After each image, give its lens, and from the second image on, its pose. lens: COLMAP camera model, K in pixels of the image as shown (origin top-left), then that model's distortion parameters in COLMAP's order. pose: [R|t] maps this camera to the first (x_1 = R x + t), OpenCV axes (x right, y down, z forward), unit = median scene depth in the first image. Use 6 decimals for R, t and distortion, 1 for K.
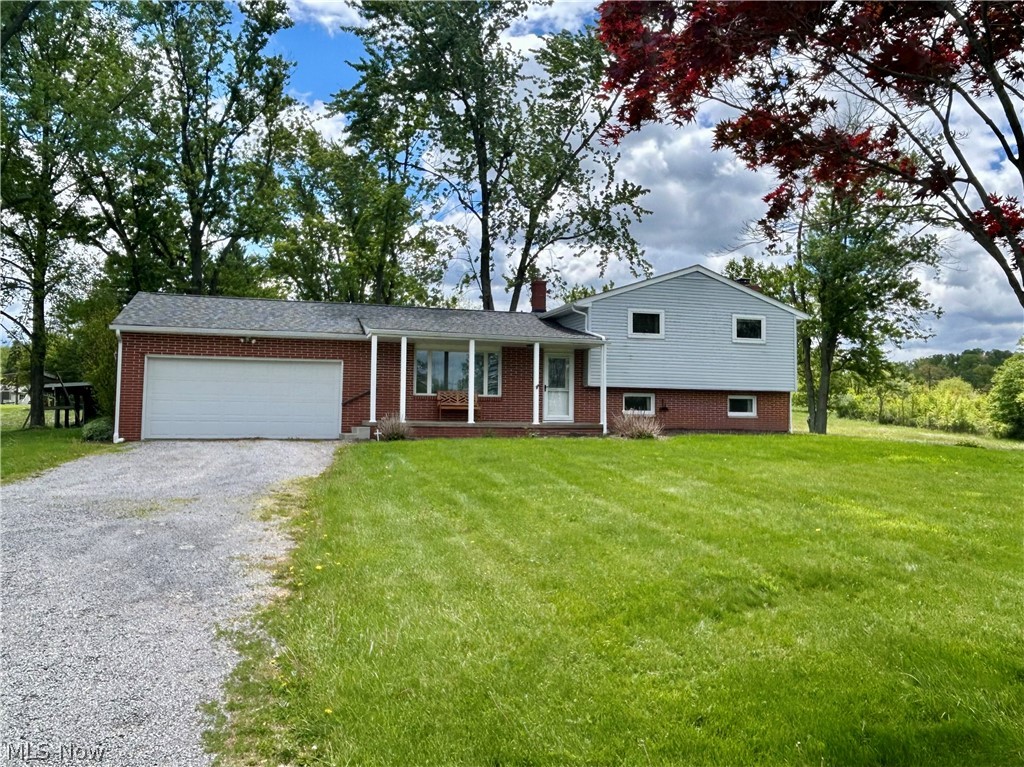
lens RADIAL K [[838.1, 0, 513.7], [0, 838.1, 379.2], [0, 0, 1]] dist [-0.048350, -0.001350]
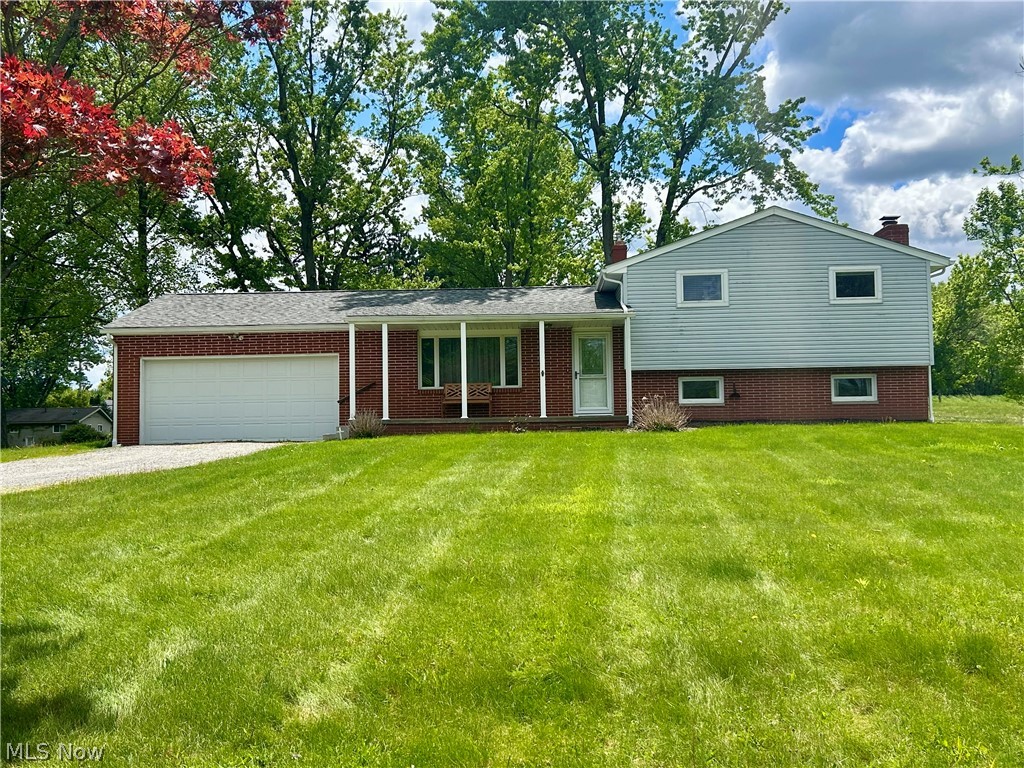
lens RADIAL K [[1040.8, 0, 514.3], [0, 1040.8, 390.9], [0, 0, 1]] dist [-0.005255, 0.000000]
pose [[0.930842, -0.035111, -0.363730, 0.372868], [0.041257, 0.999107, 0.009140, 0.014988], [0.363084, -0.023514, 0.931460, 0.014133]]
